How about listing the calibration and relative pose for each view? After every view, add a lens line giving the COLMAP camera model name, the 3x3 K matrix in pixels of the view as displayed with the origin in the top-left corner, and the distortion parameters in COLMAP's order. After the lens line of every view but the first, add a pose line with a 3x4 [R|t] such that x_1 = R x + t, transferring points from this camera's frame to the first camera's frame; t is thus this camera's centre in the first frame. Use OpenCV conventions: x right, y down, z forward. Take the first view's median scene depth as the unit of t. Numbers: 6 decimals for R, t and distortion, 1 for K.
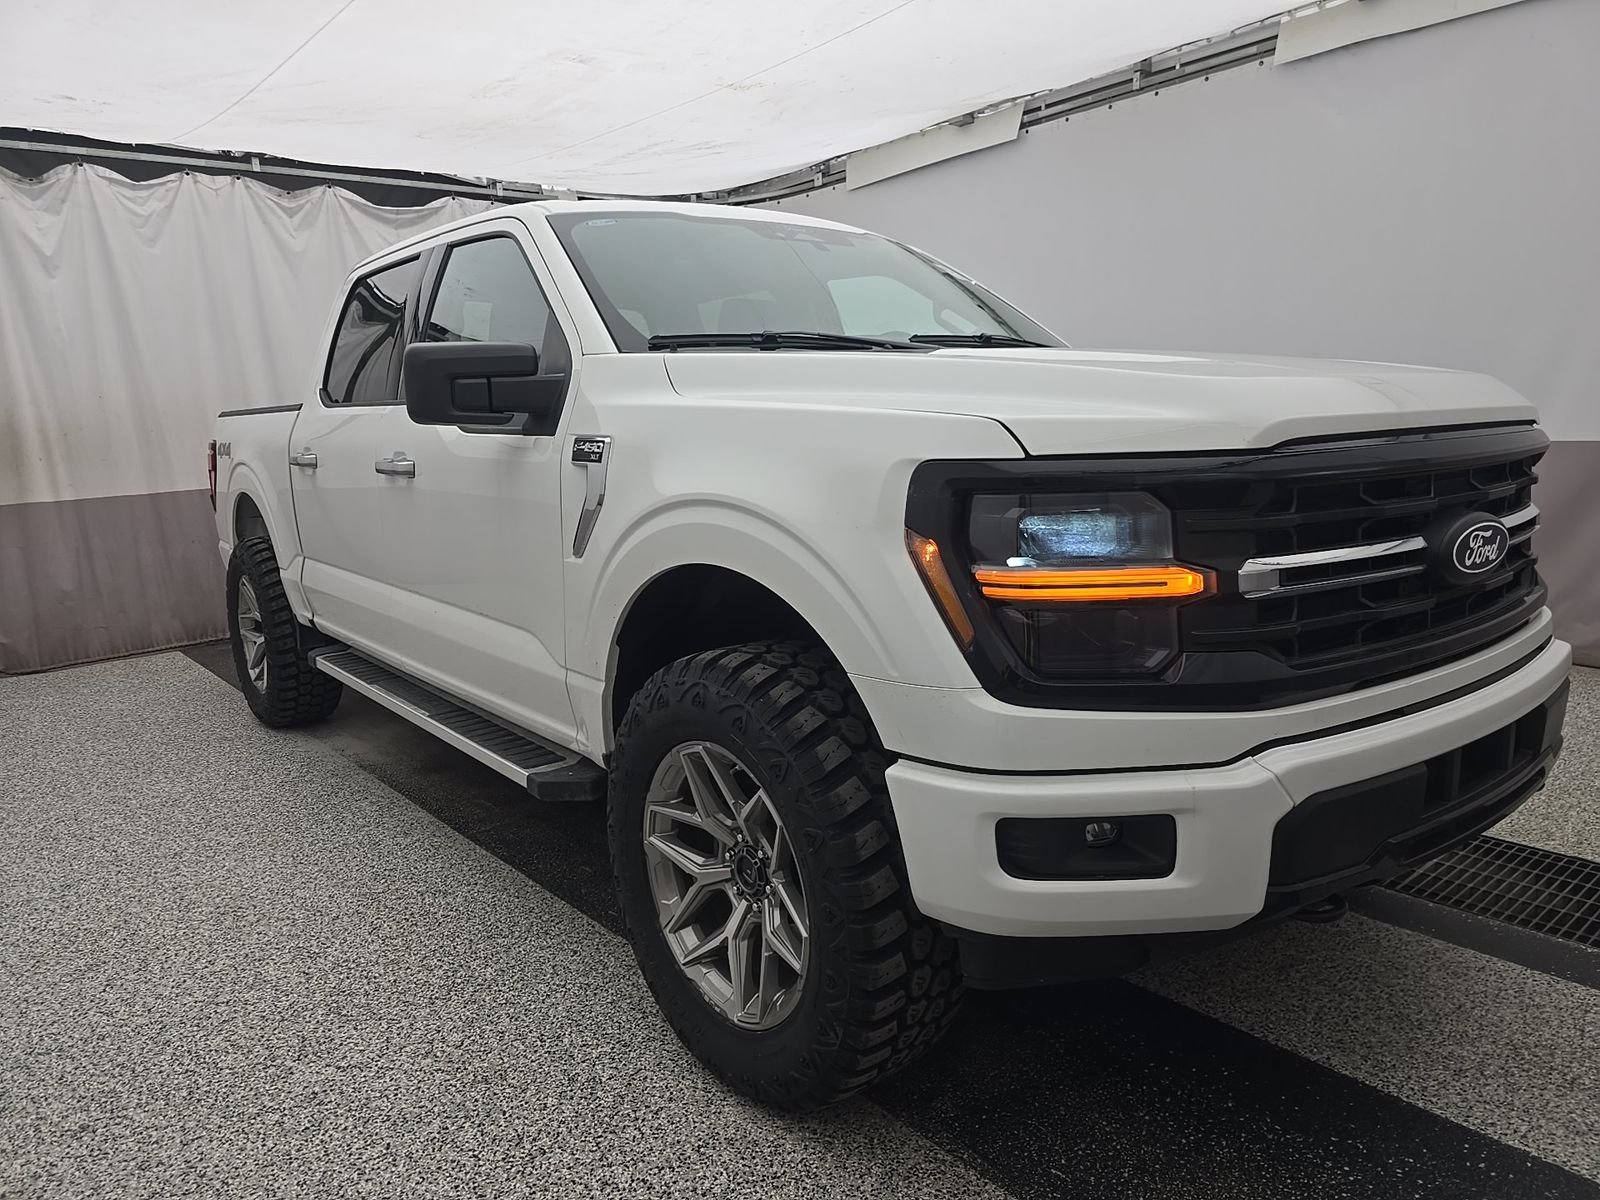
lens RADIAL K [[1069.7, 0, 802.0], [0, 1069.7, 610.3], [0, 0, 1]] dist [0.056432, -0.051701]
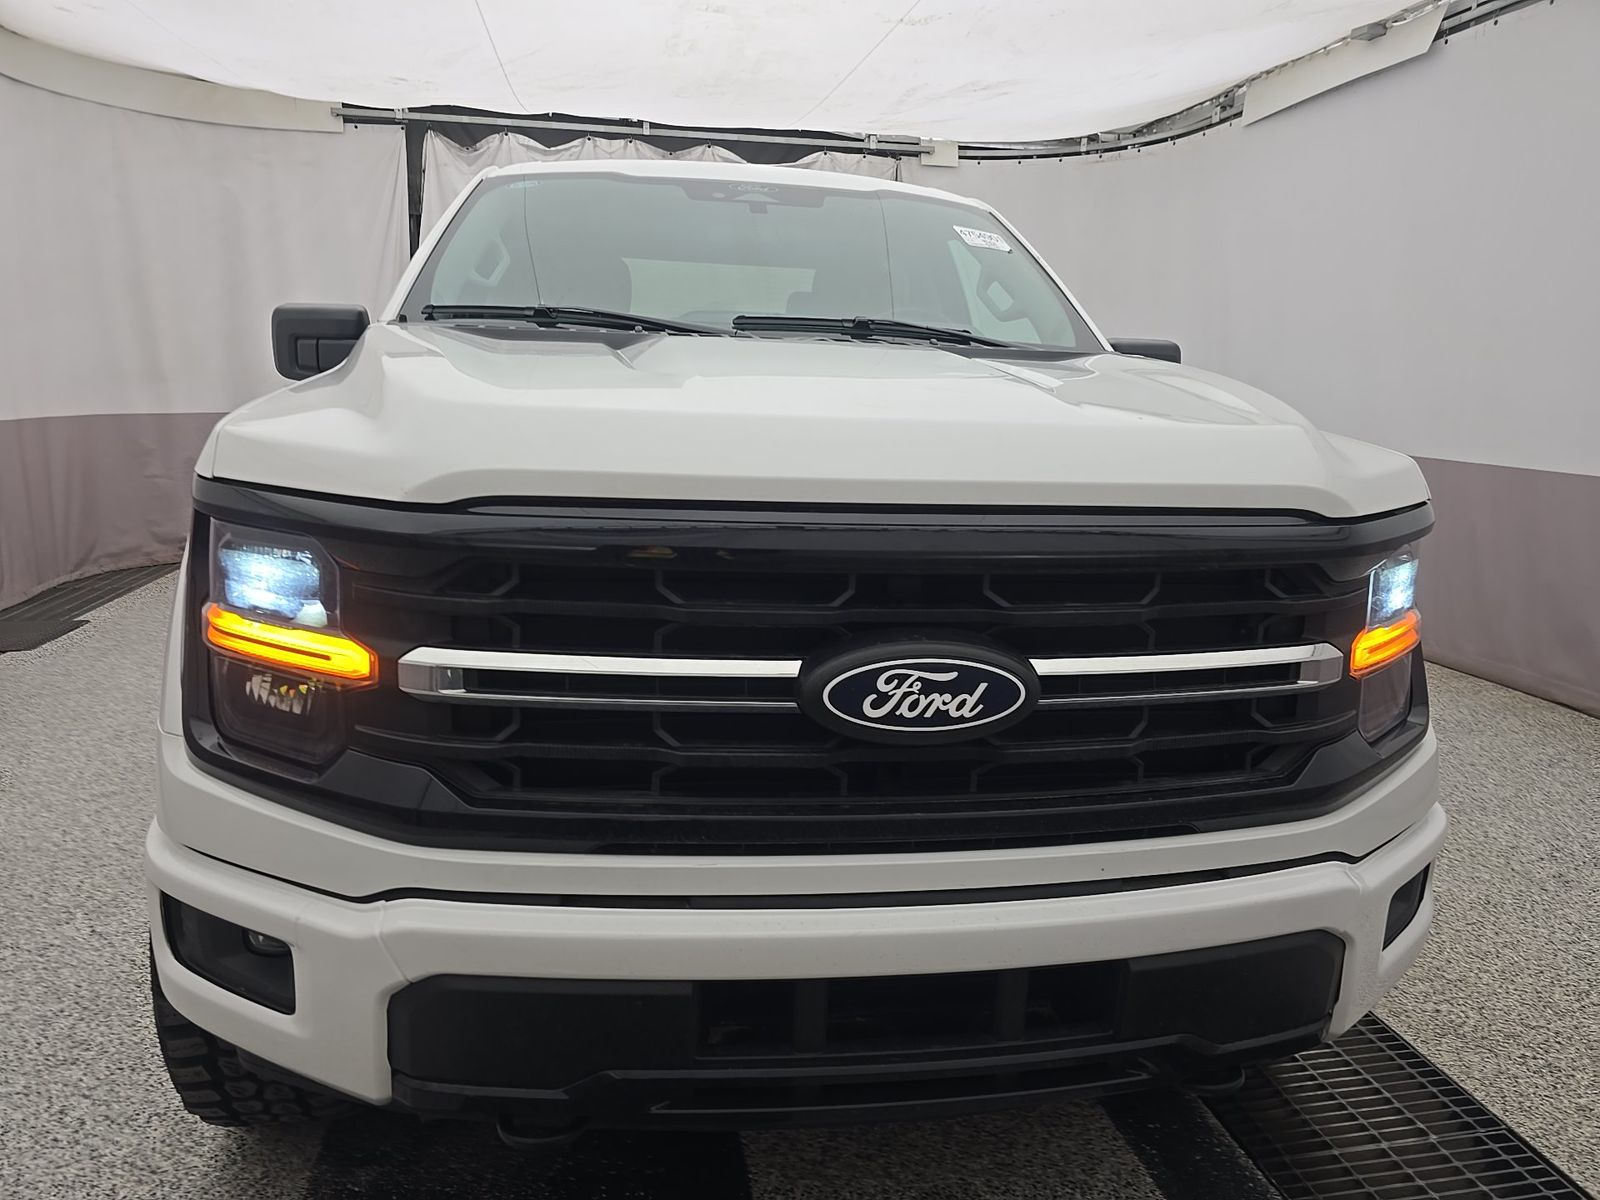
lens RADIAL K [[1069.7, 0, 802.0], [0, 1069.7, 610.3], [0, 0, 1]] dist [0.056432, -0.051701]
pose [[0.867957, 0.170234, -0.466552, 0.246671], [-0.149872, 0.985404, 0.080734, -0.043039], [0.473486, -0.000150, 0.880802, 0.114915]]
